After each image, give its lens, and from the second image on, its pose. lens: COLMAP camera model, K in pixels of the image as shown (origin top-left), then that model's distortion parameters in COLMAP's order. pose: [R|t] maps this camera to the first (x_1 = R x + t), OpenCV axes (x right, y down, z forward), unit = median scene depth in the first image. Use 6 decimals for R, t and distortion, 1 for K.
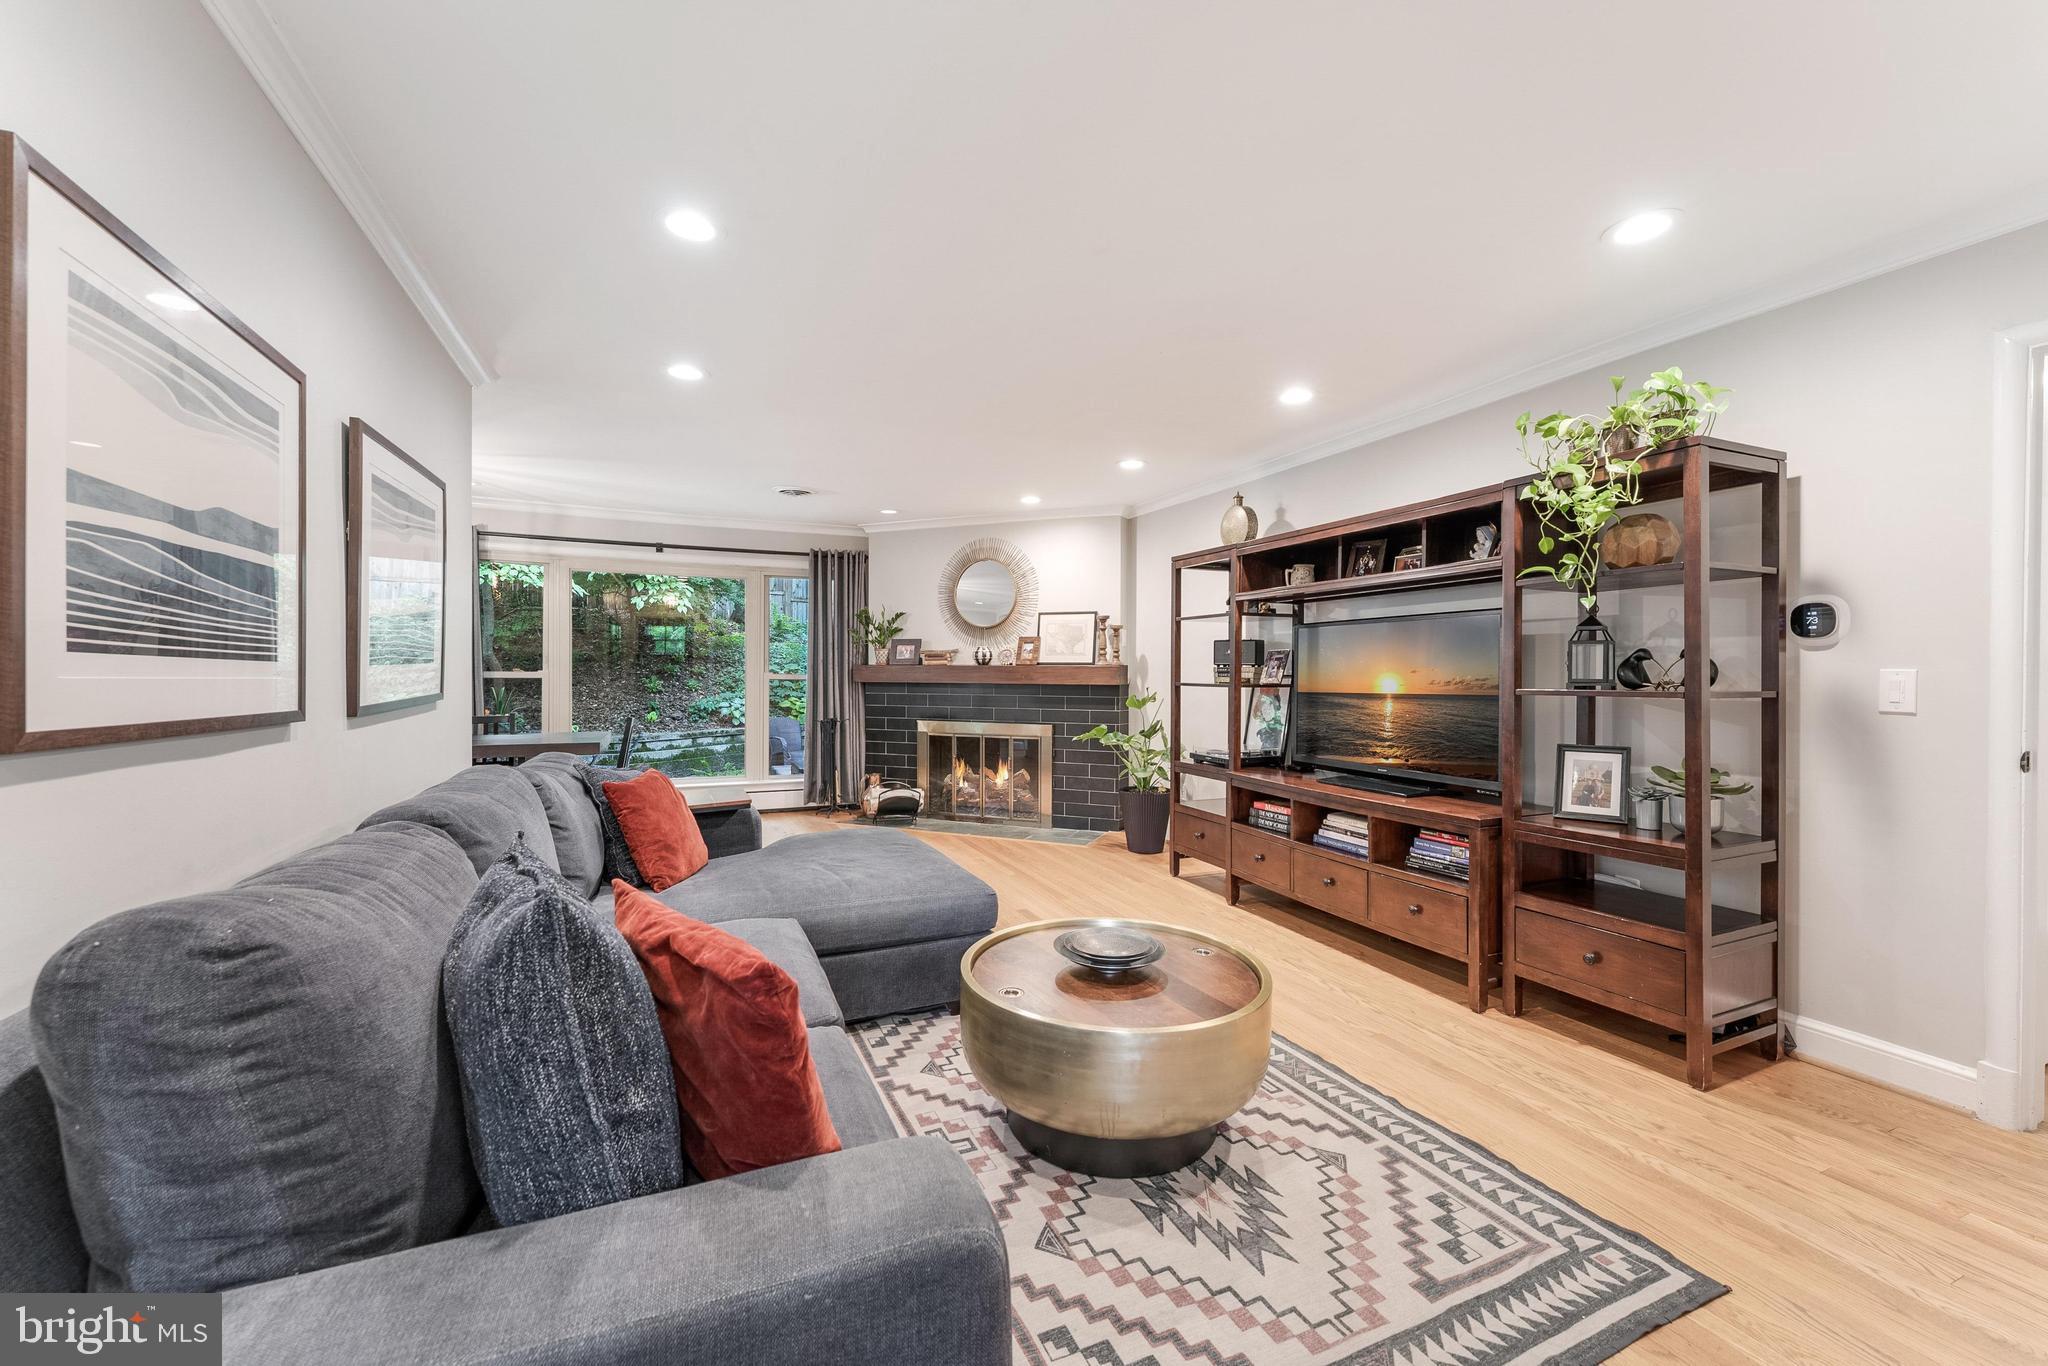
lens RADIAL K [[821.3, 0, 1031.2], [0, 821.3, 684.0], [0, 0, 1]] dist [0.000225, -0.000276]
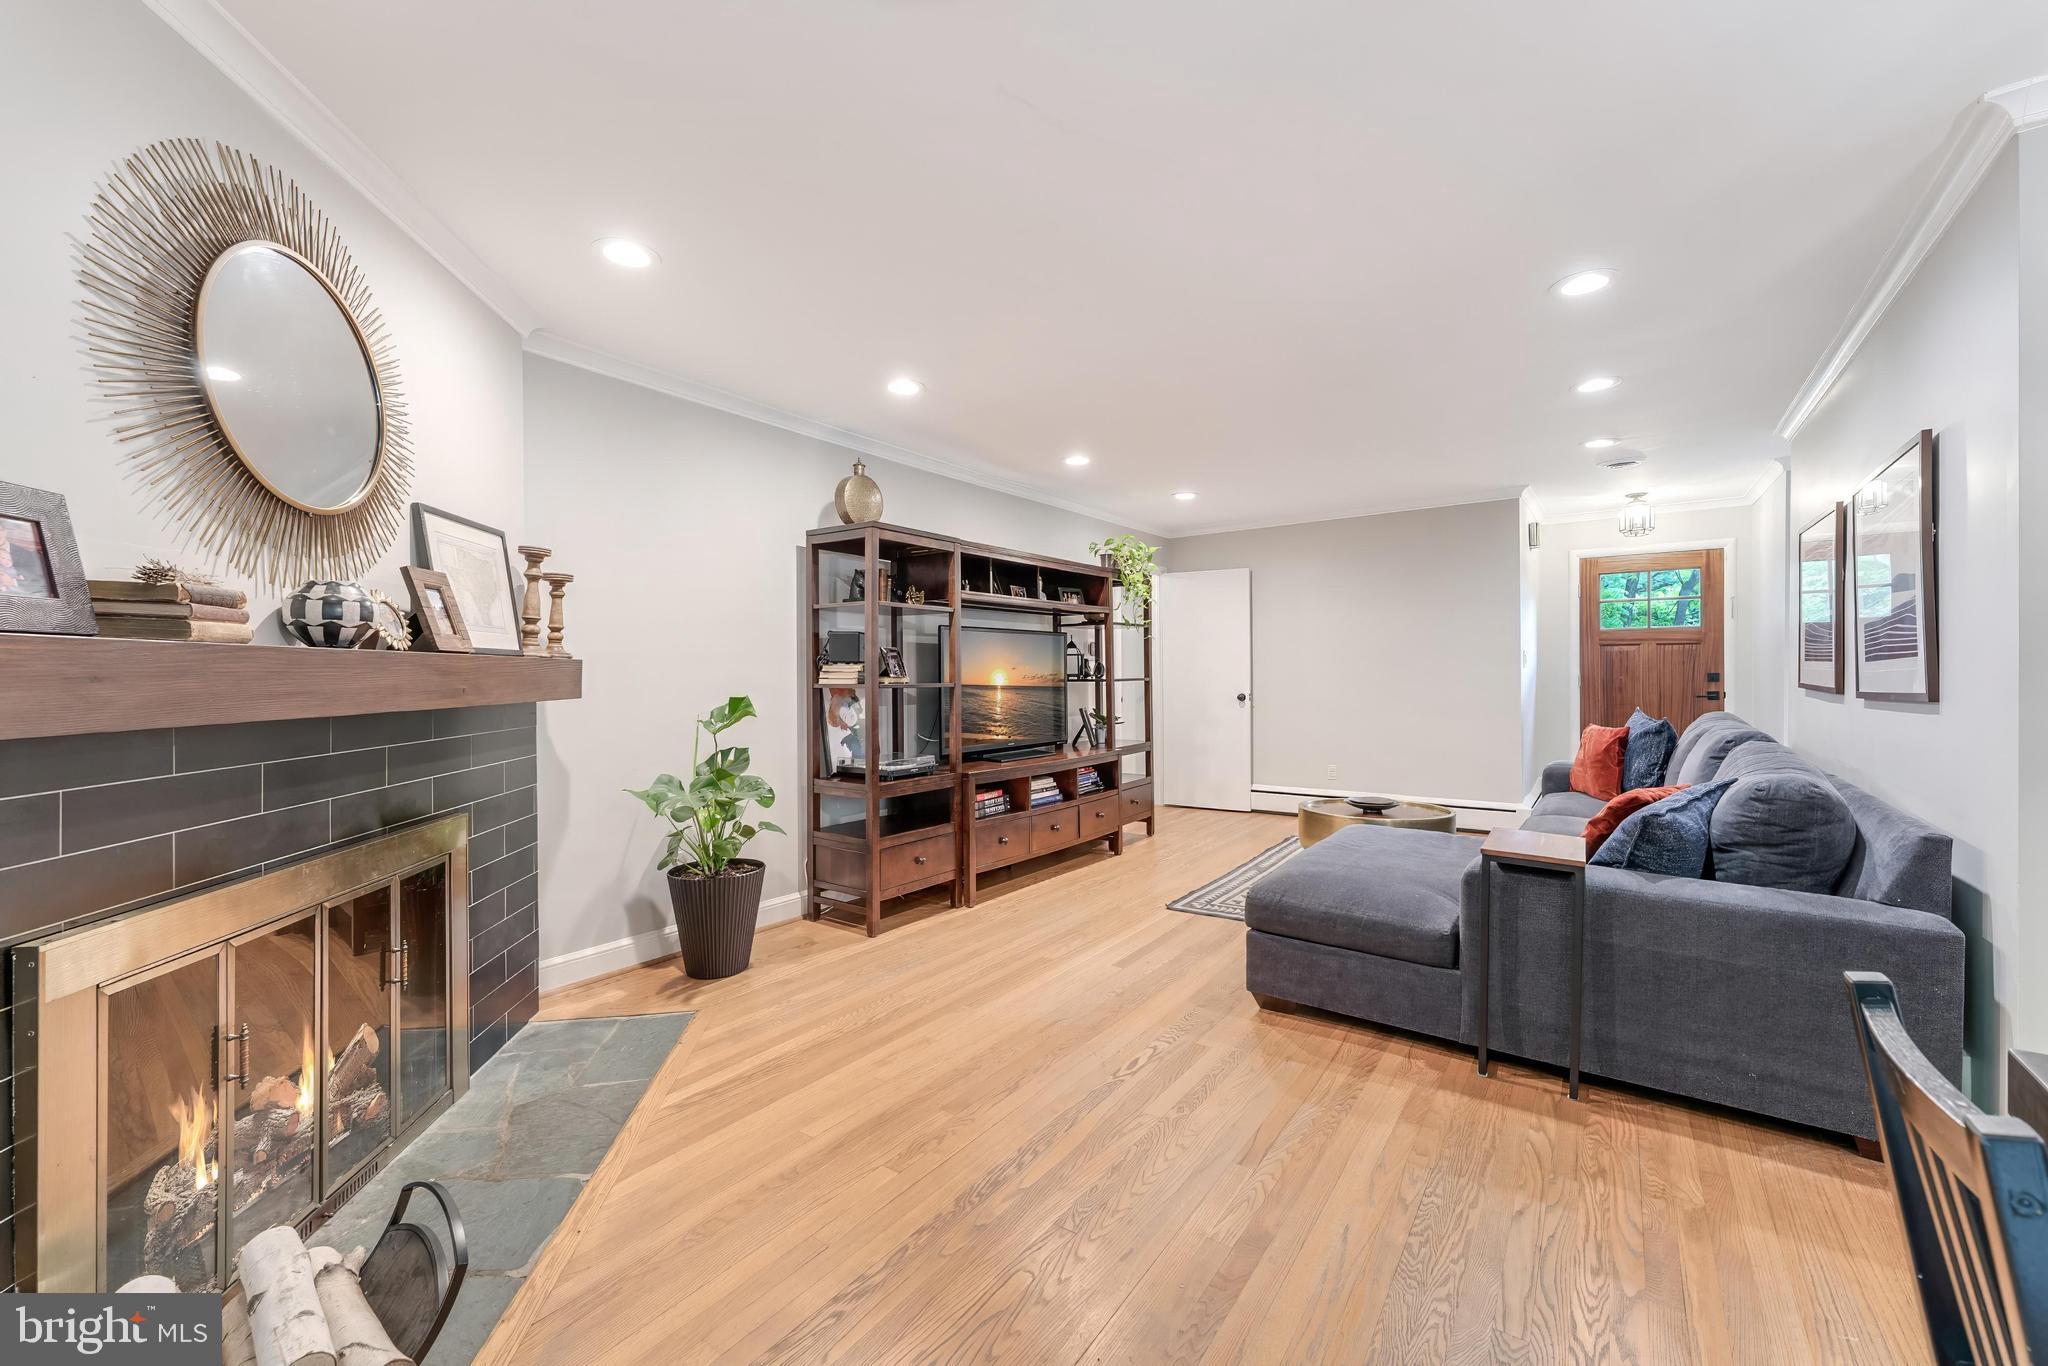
lens RADIAL K [[821.3, 0, 1030.4], [0, 821.3, 673.6], [0, 0, 1]] dist [0.000225, -0.000276]
pose [[-0.507958, -0.003169, 0.861376, -0.428039], [0.015634, 0.999795, 0.012897, -0.014661], [-0.861240, 0.020018, -0.507804, 0.960833]]
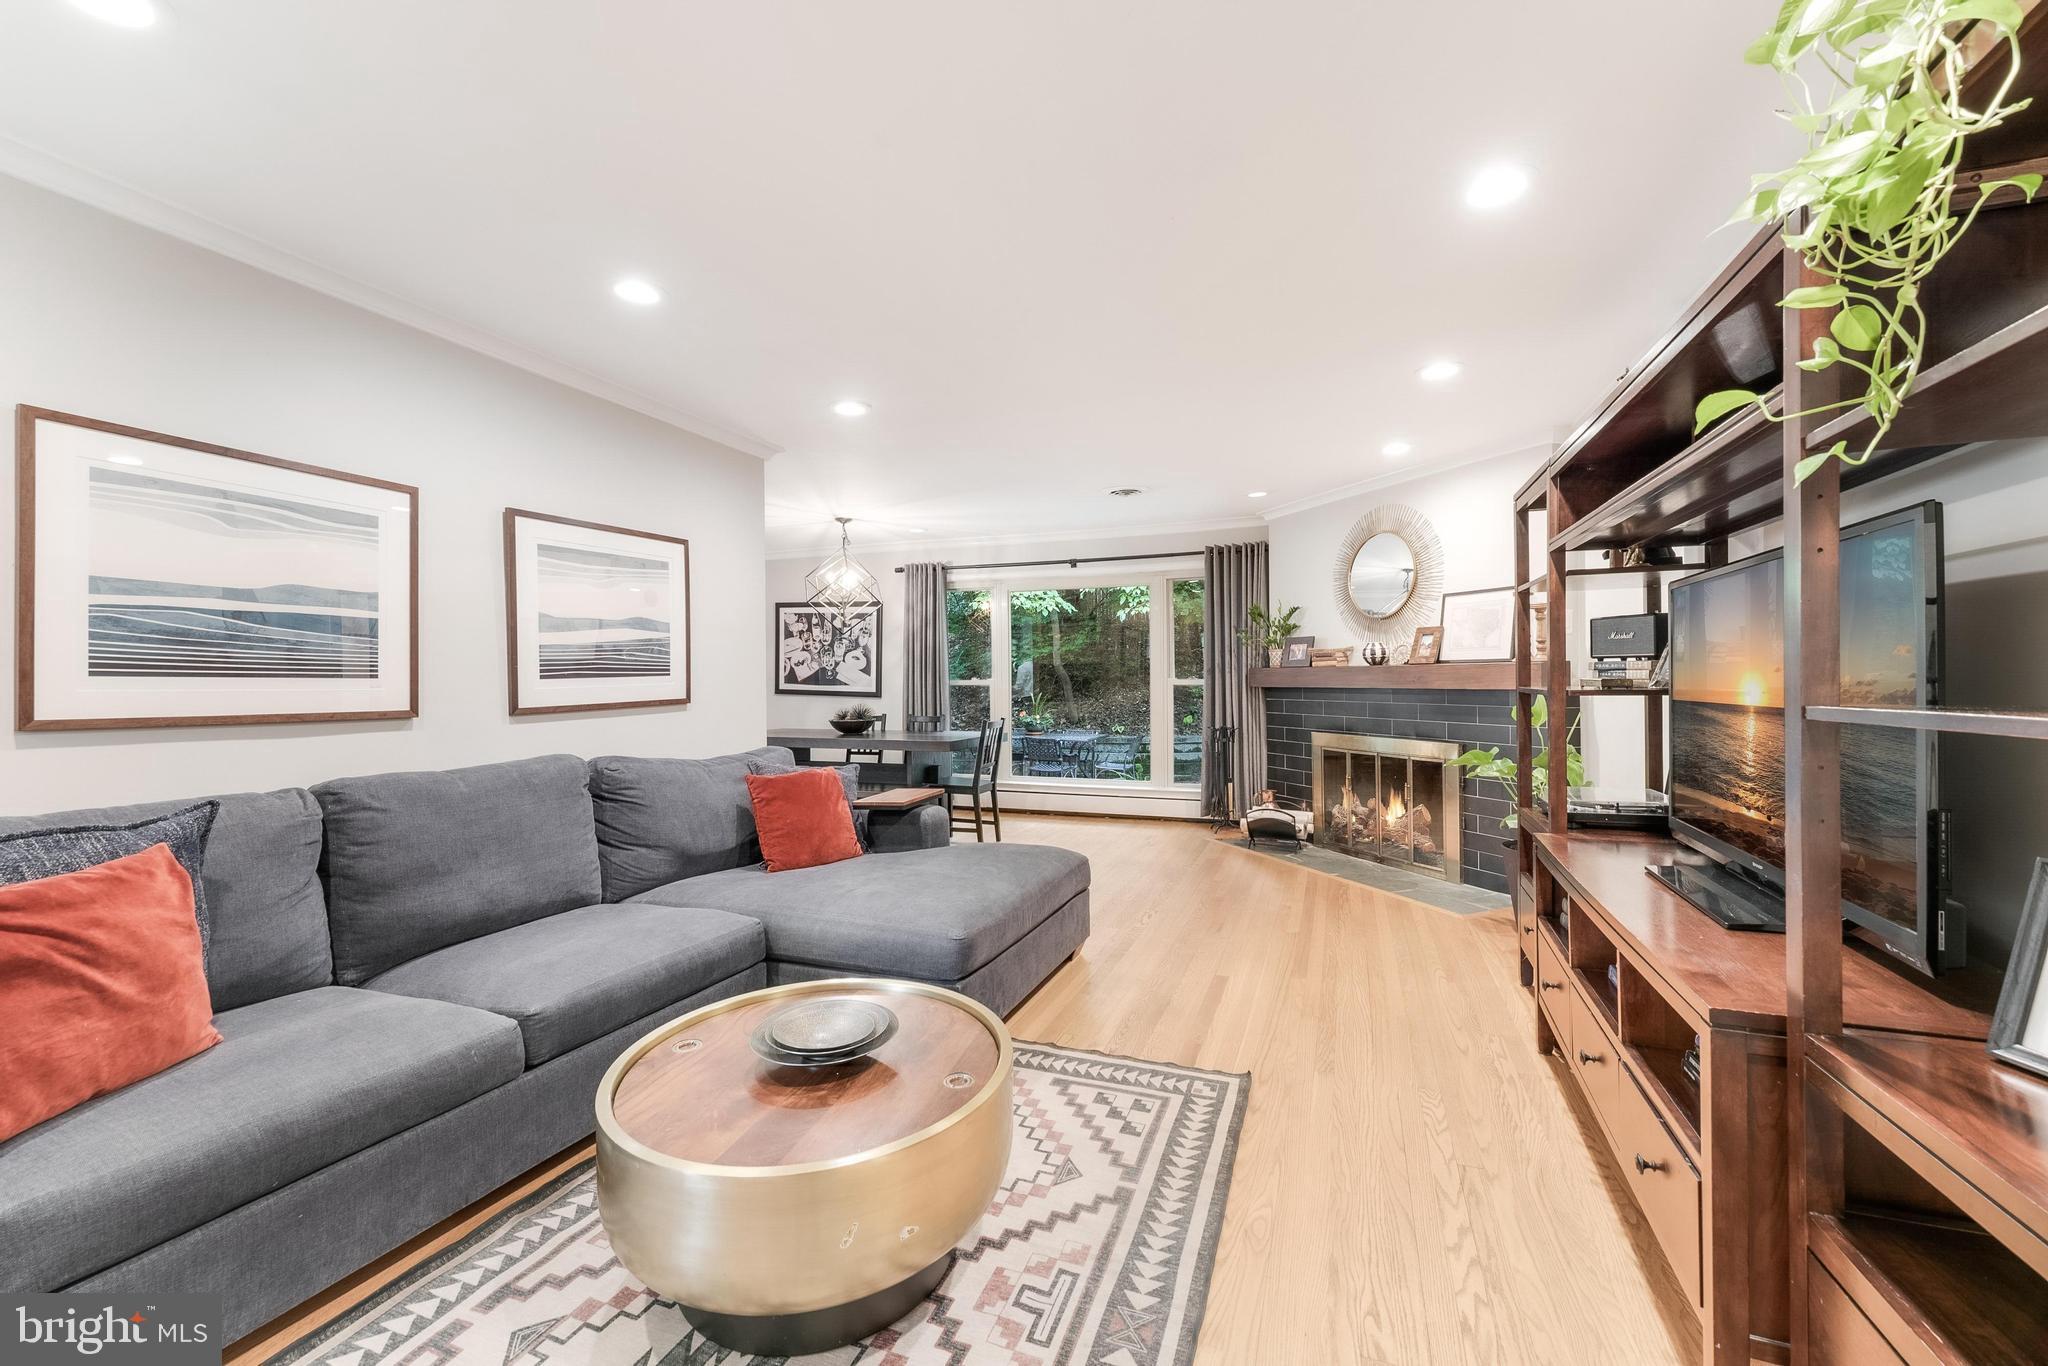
lens RADIAL K [[821.3, 0, 1031.4], [0, 821.3, 680.4], [0, 0, 1]] dist [0.000225, -0.000276]
pose [[0.709772, -0.010746, -0.704350, 0.272088], [0.003613, 0.999926, -0.011615, -0.000205], [0.704422, 0.005699, 0.709758, 0.201642]]
